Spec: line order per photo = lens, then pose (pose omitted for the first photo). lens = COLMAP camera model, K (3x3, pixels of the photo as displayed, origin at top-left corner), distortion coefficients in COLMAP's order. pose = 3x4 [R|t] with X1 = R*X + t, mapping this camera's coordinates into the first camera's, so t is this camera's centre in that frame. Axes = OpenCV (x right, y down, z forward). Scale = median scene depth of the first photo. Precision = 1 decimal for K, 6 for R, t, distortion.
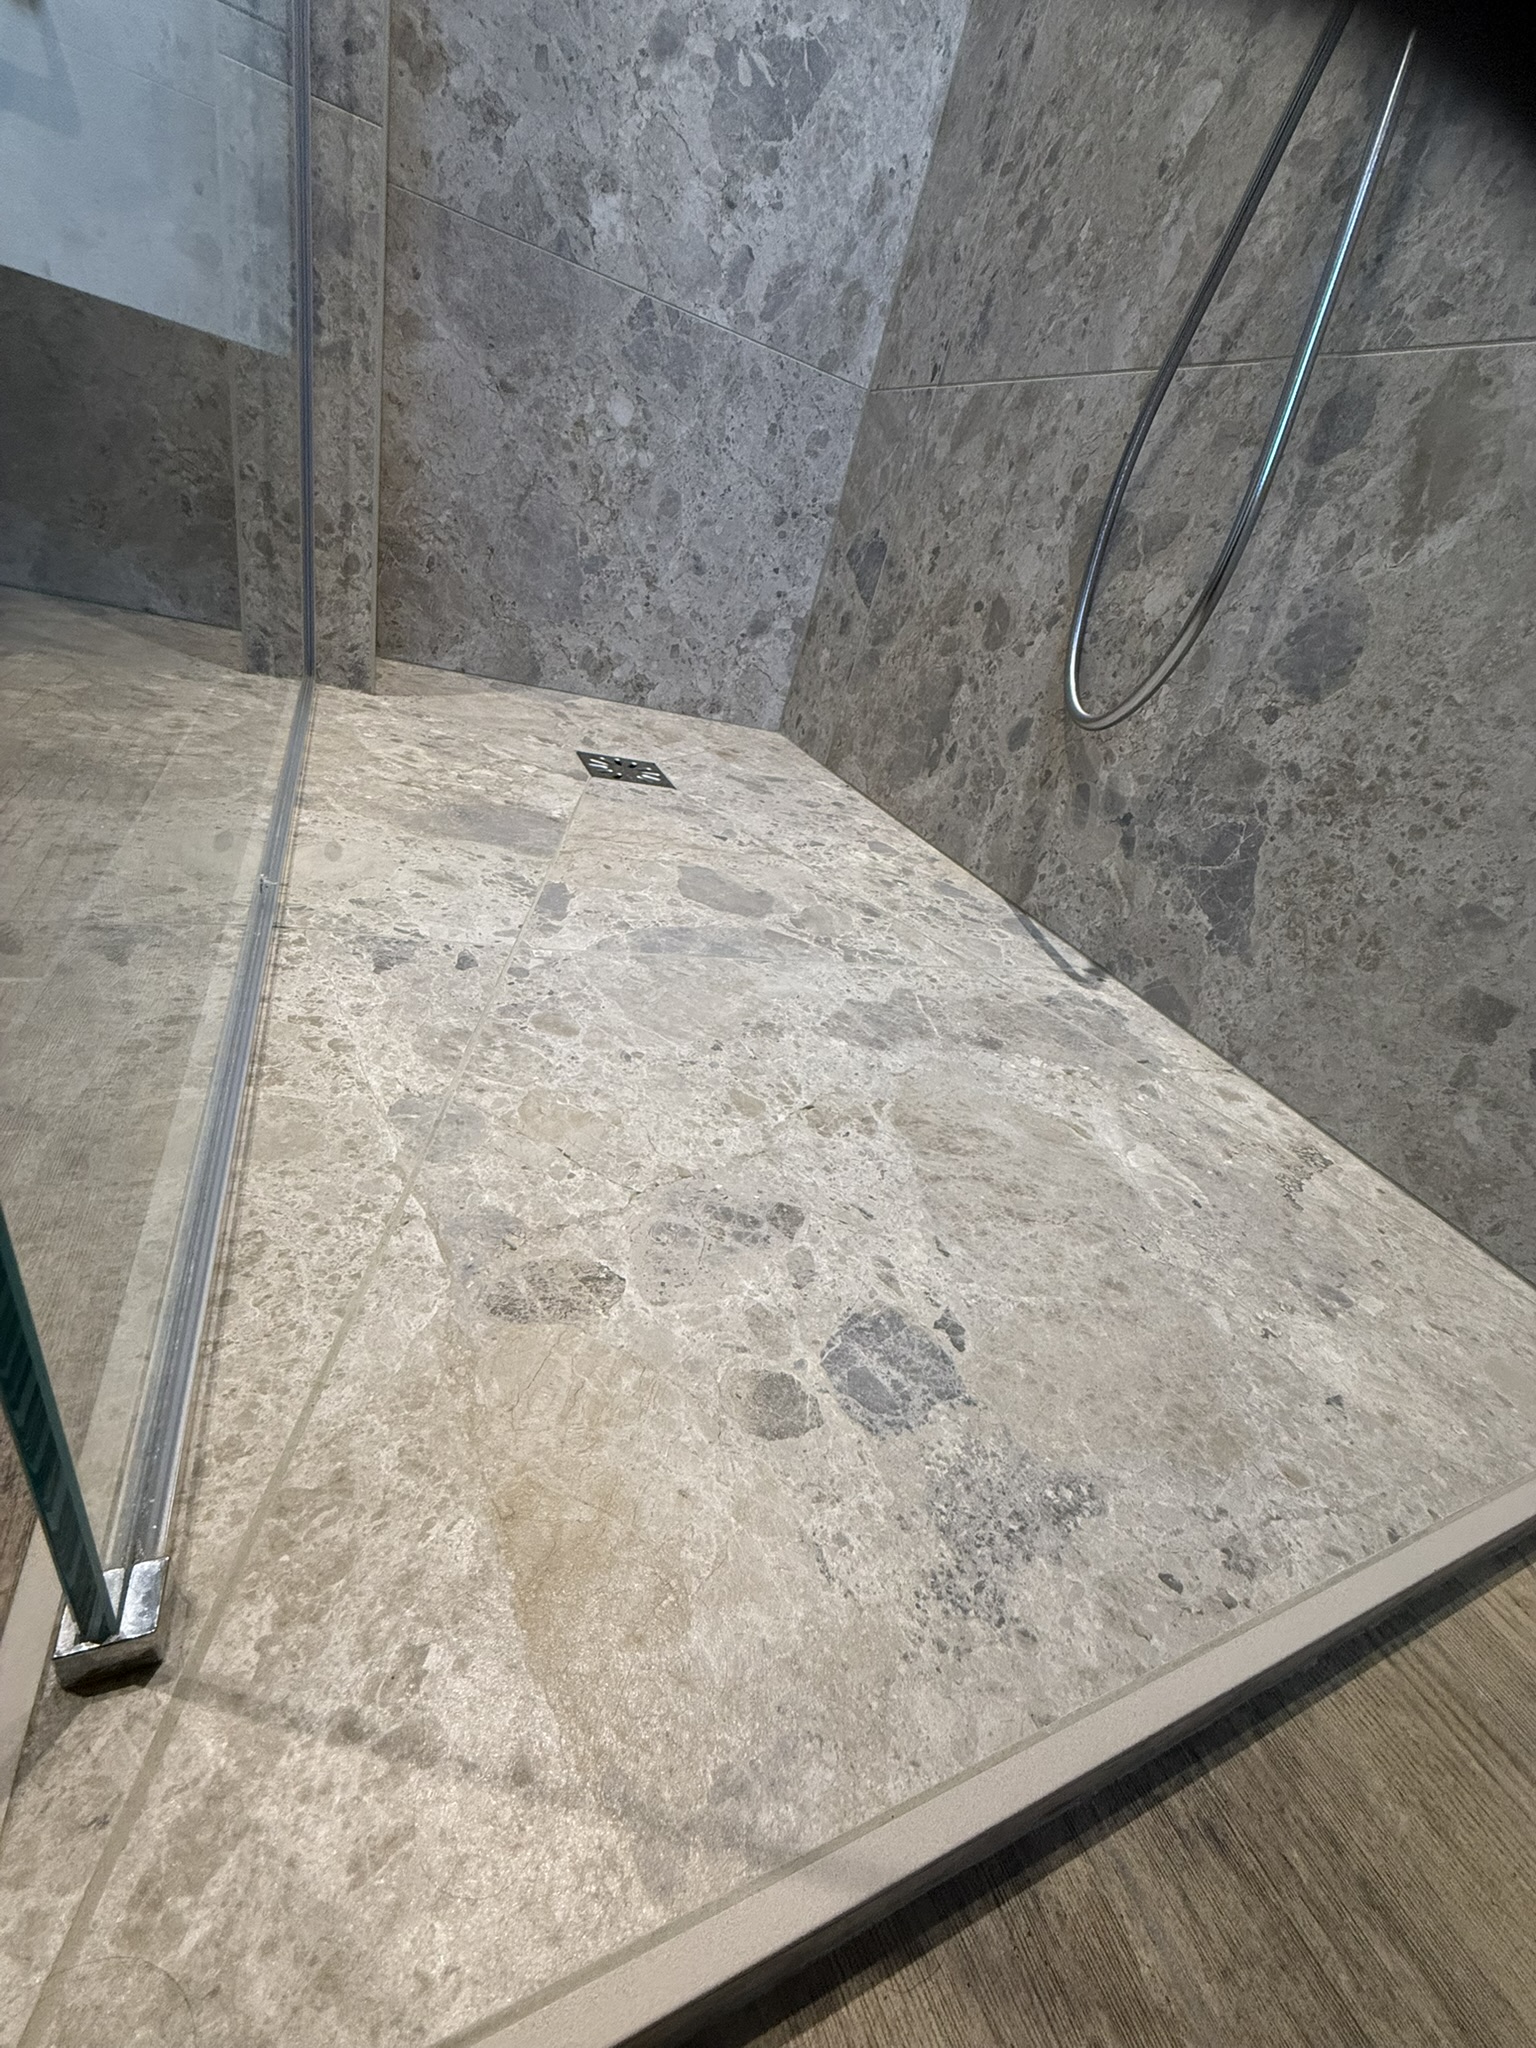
lens RADIAL K [[813.3, 0, 766.7], [0, 813.3, 1017.6], [0, 0, 1]] dist [0.001527, -0.000593]
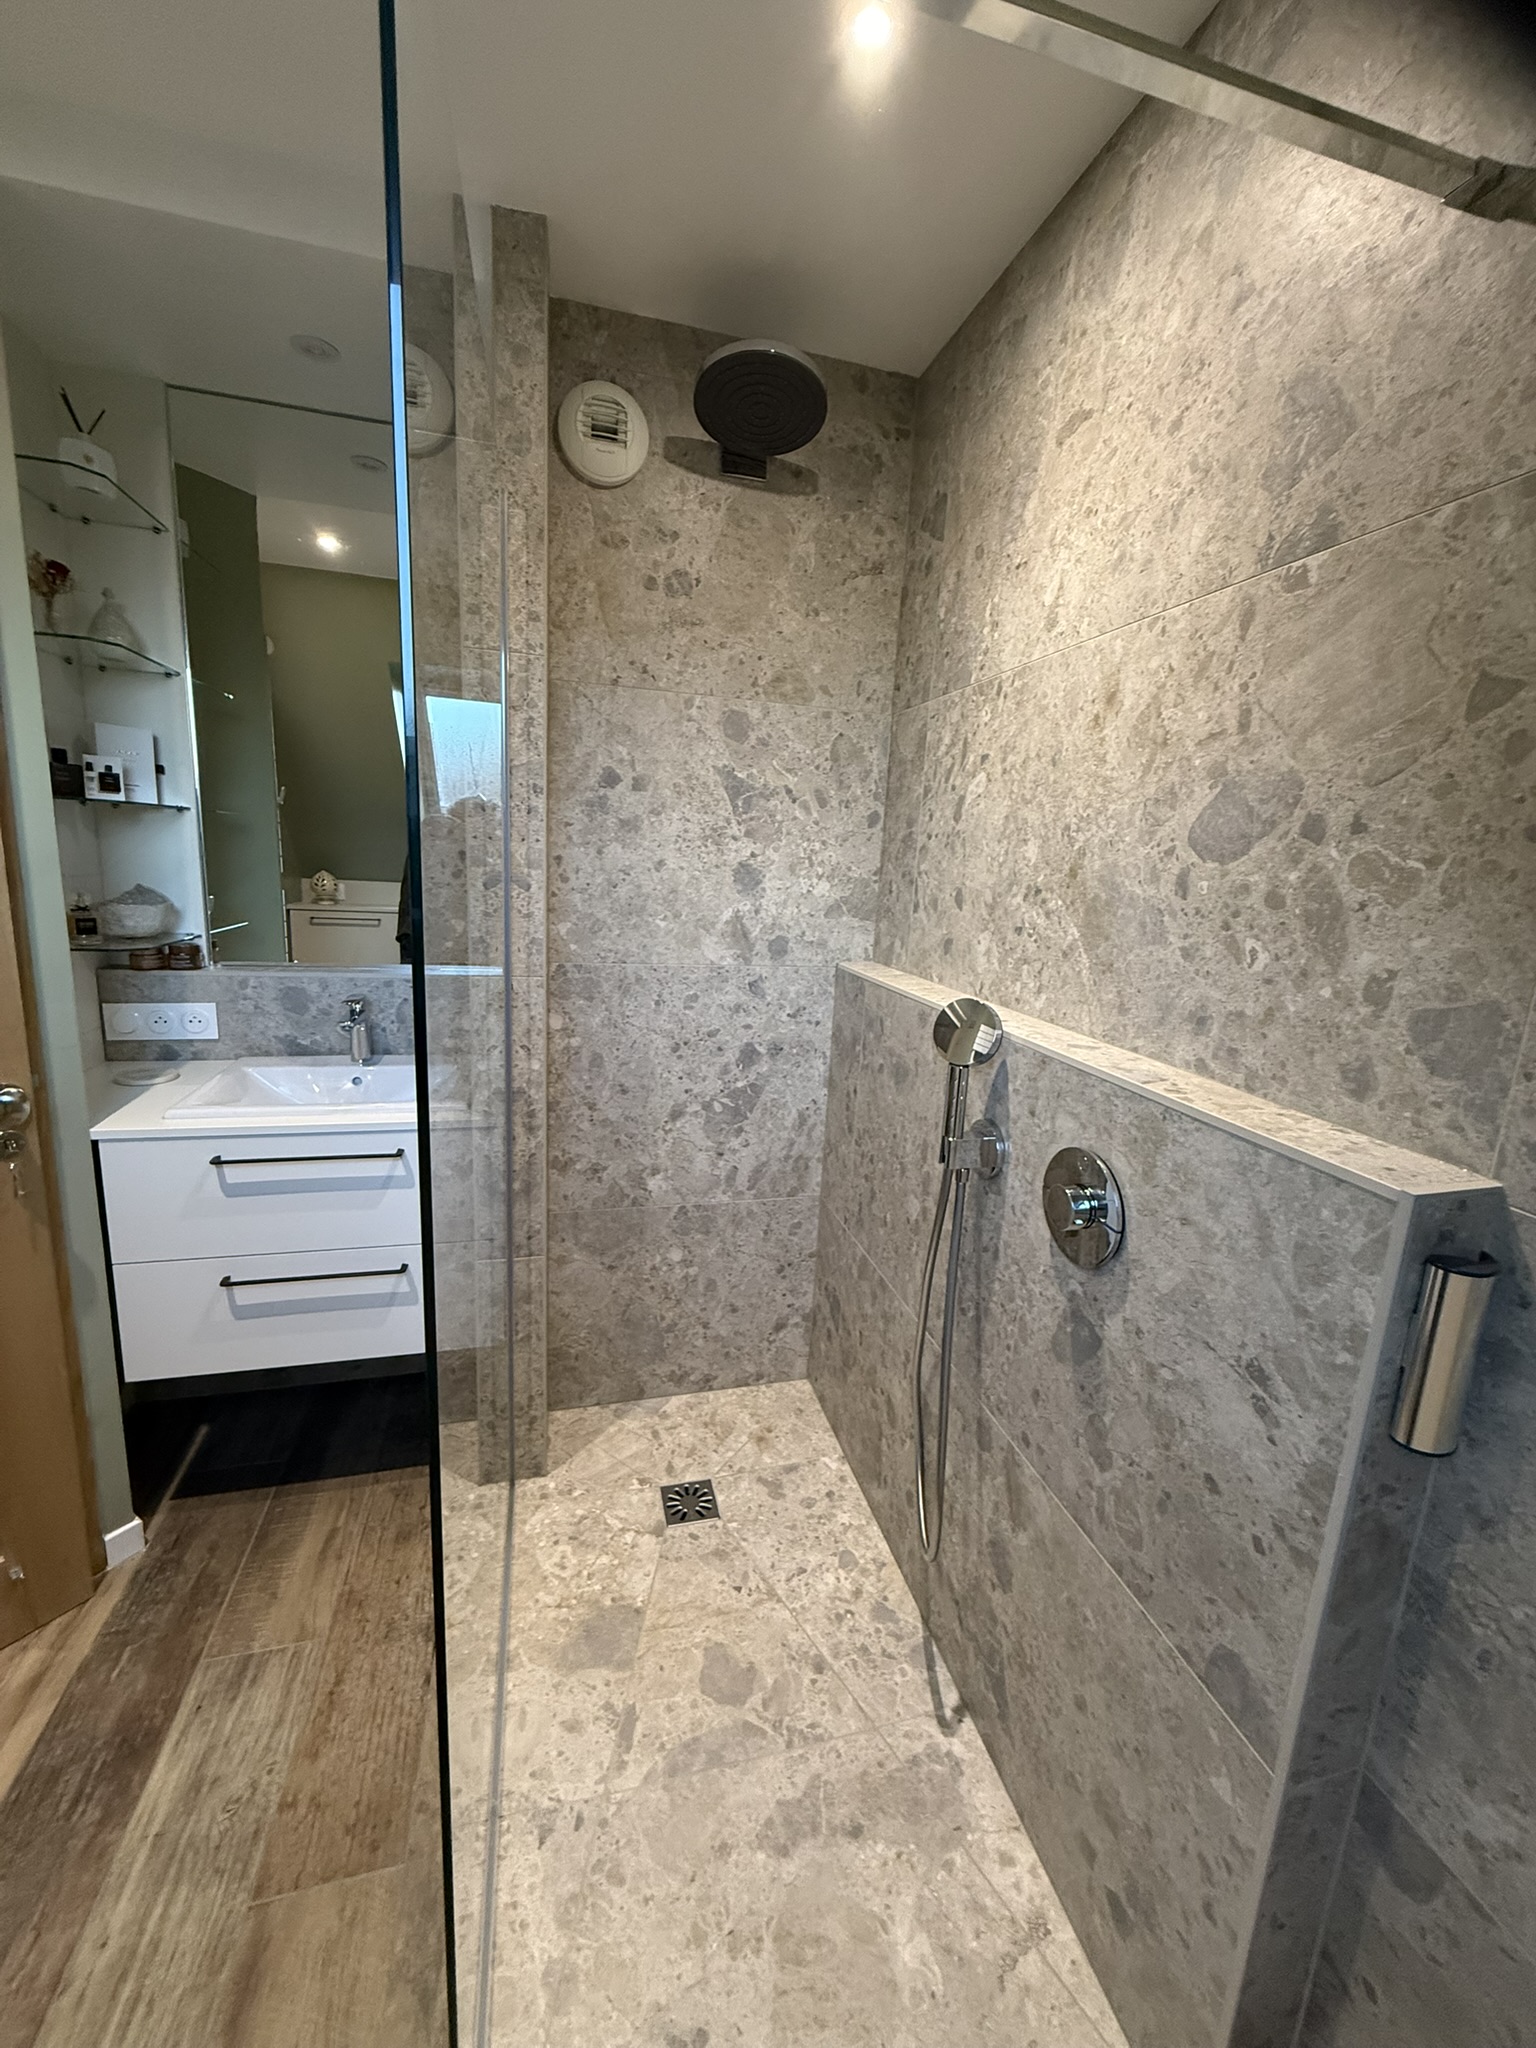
lens RADIAL K [[813.3, 0, 766.7], [0, 813.3, 1017.6], [0, 0, 1]] dist [0.001527, -0.000593]
pose [[0.968997, -0.175489, -0.173921, 0.495953], [0.106145, 0.931336, -0.348349, -0.724068], [0.223110, 0.319088, 0.921089, -0.894228]]
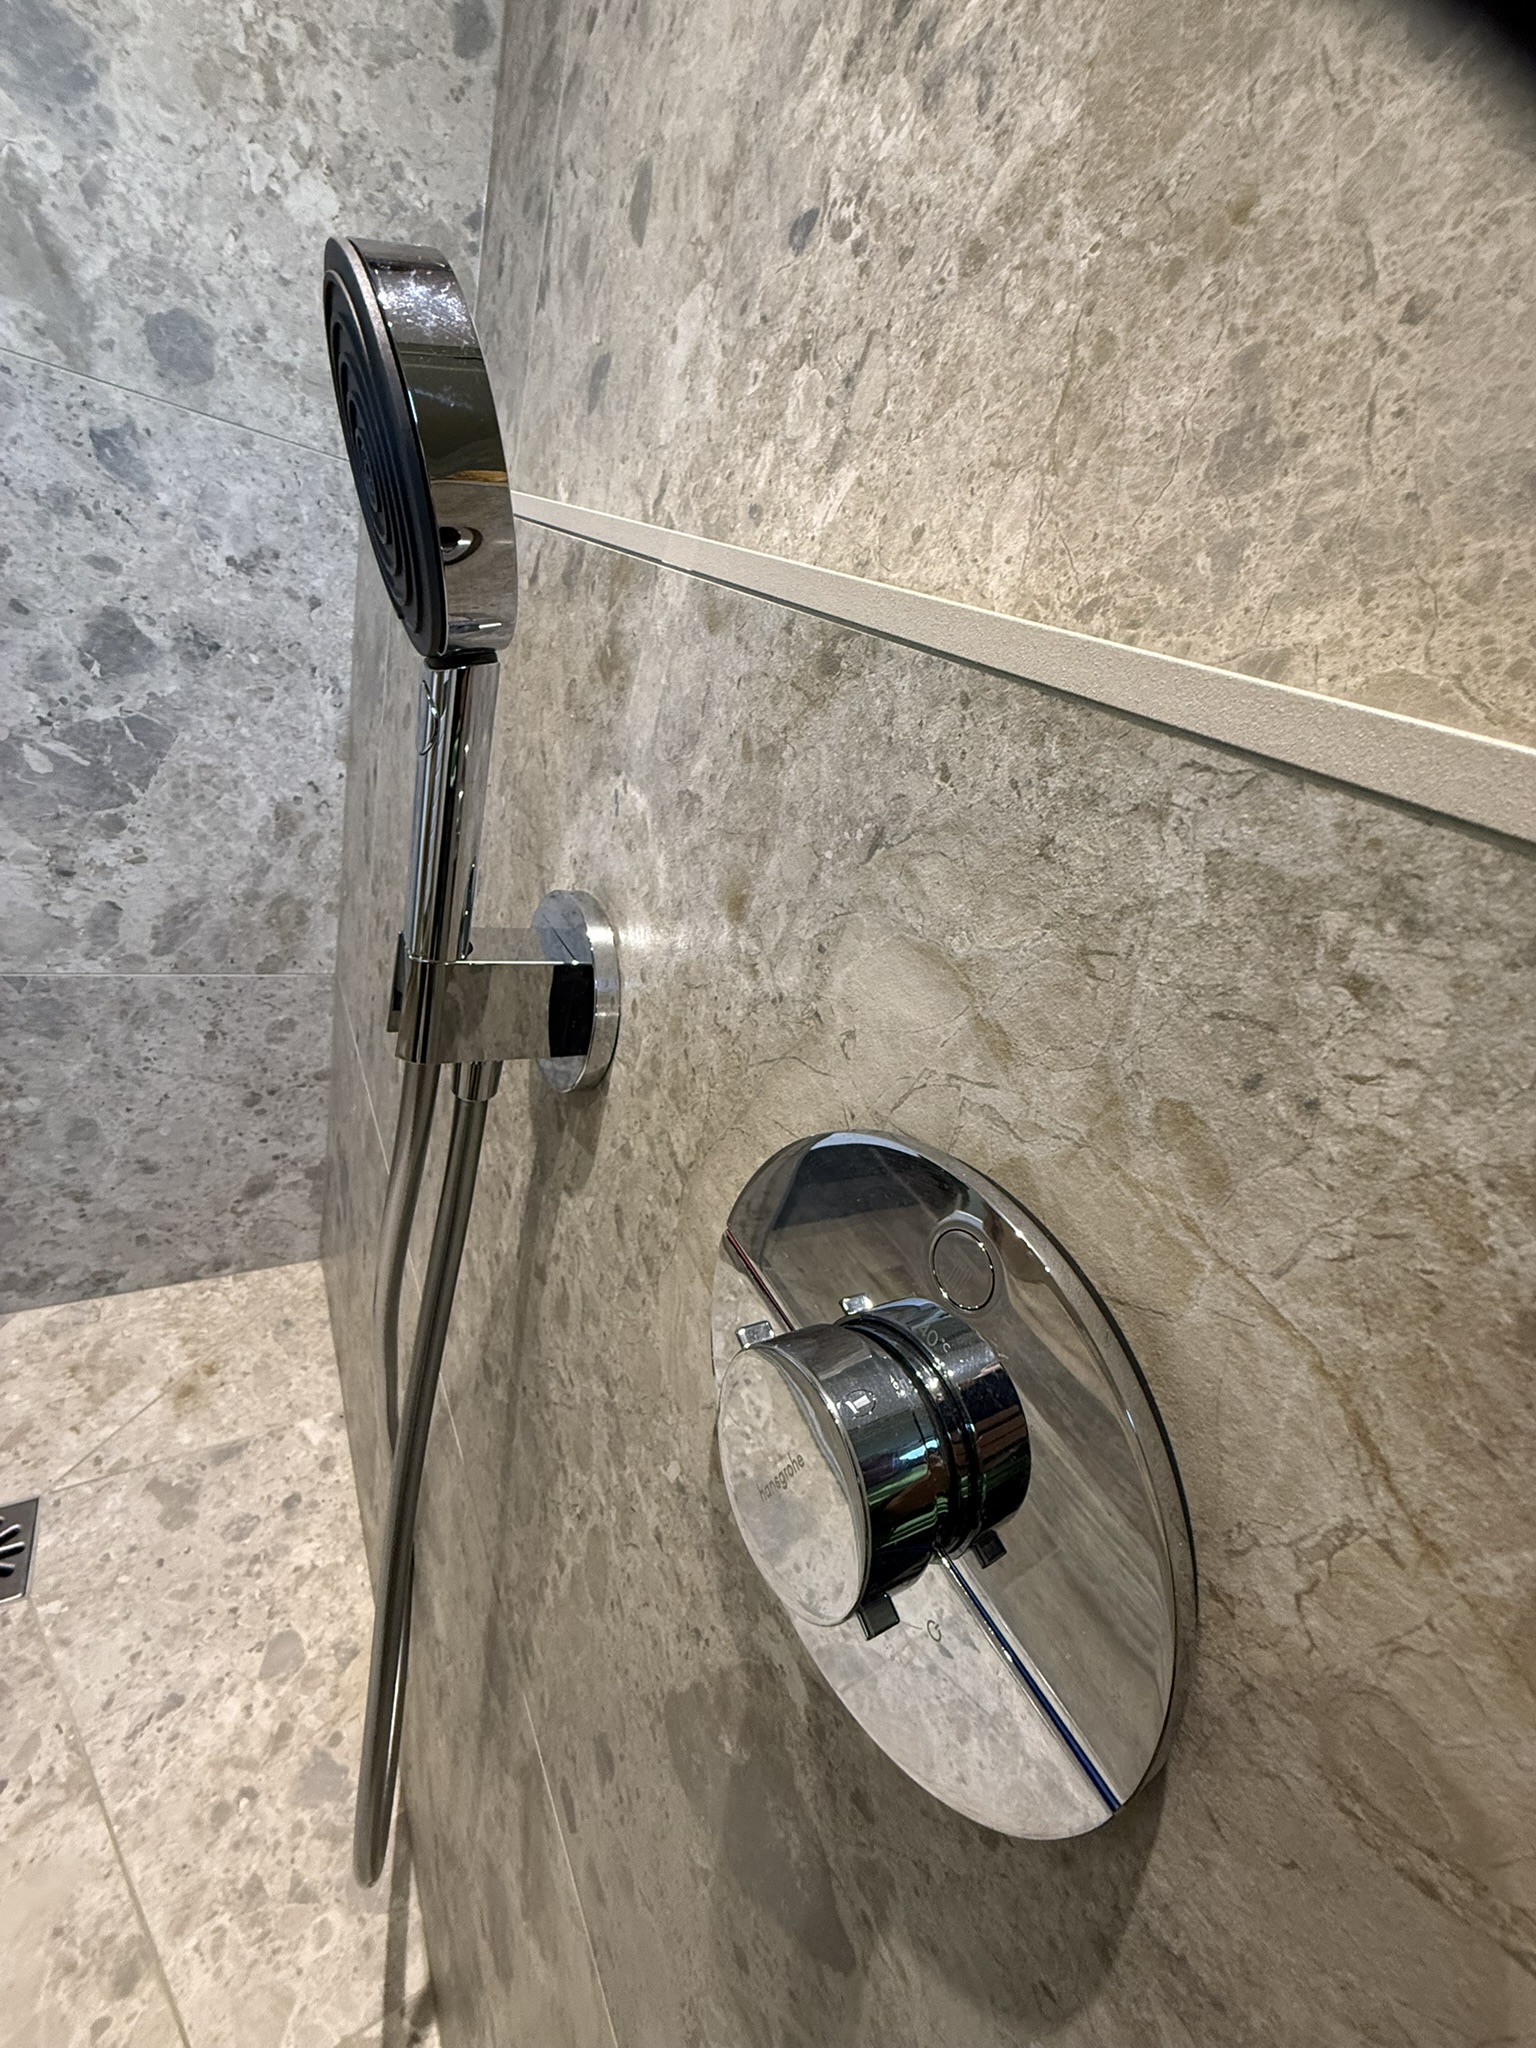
lens RADIAL K [[813.3, 0, 766.7], [0, 813.3, 1017.6], [0, 0, 1]] dist [0.001527, -0.000593]
pose [[0.990494, -0.044909, 0.130017, 0.620365], [0.045388, 0.998969, -0.000720, -0.939150], [-0.129851, 0.006615, 0.991511, 0.109441]]
